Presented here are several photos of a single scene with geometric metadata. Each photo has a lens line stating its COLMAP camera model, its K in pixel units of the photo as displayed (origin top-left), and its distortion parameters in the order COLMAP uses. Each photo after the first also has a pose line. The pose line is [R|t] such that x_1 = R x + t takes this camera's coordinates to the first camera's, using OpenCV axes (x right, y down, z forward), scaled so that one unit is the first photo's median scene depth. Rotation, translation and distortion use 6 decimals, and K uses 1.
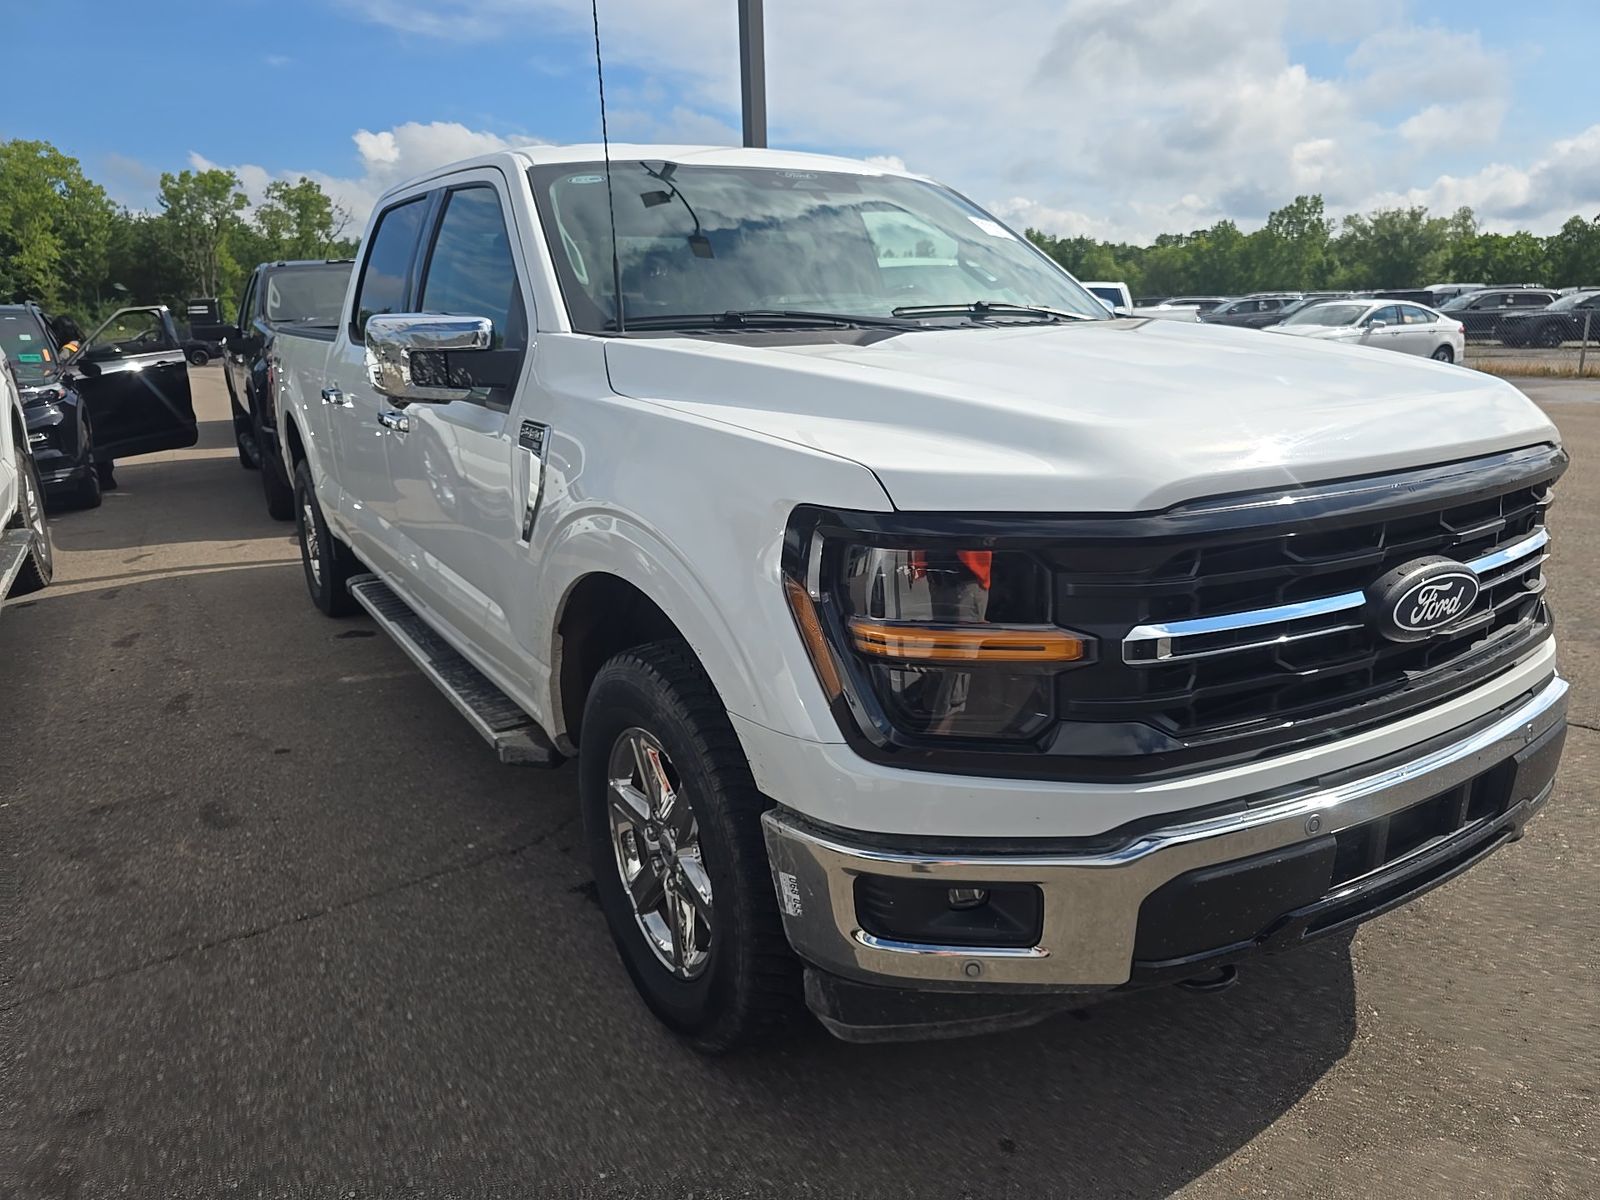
lens RADIAL K [[1106.1, 0, 800.0], [0, 1106.1, 600.0], [0, 0, 1]] dist [0.044104, -0.050300]
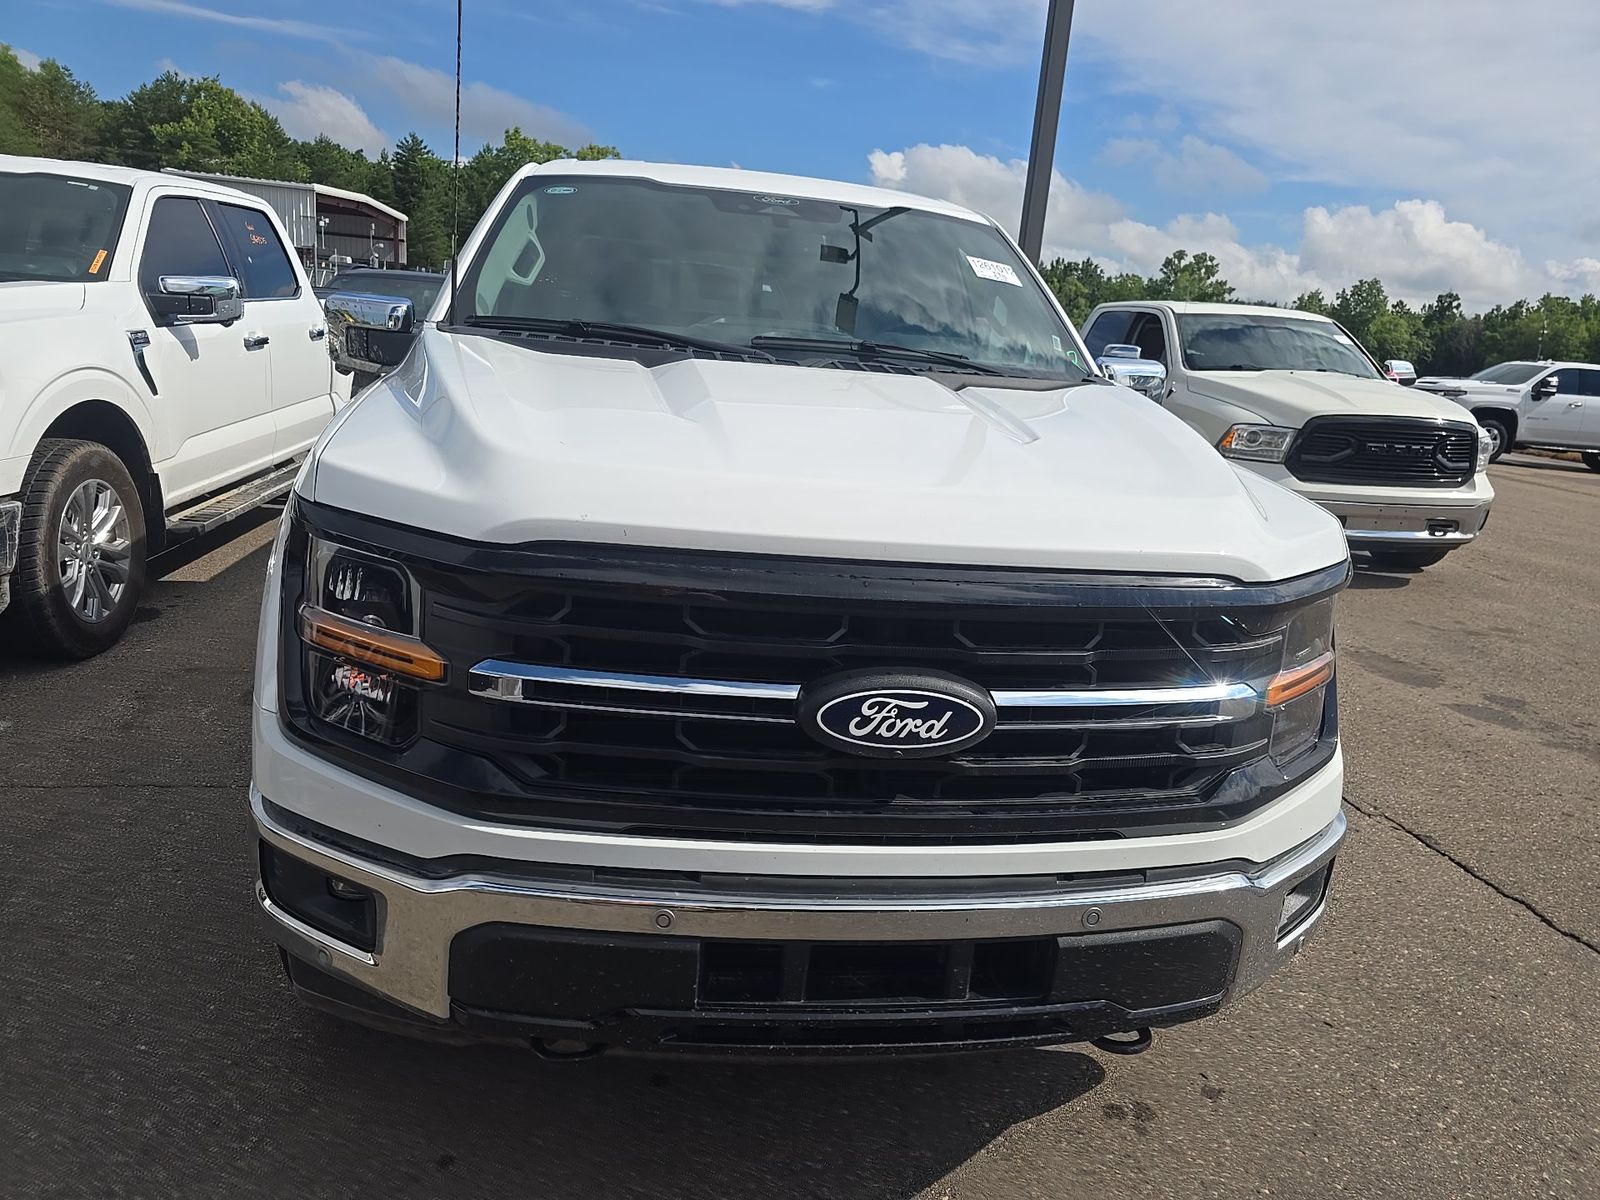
lens RADIAL K [[1110.0, 0, 813.4], [0, 1110.0, 607.7], [0, 0, 1]] dist [0.049196, -0.050503]
pose [[0.907707, 0.195535, -0.371260, 0.611354], [-0.201432, 0.979227, 0.023250, -0.067517], [0.368093, 0.053679, 0.928238, 0.126481]]
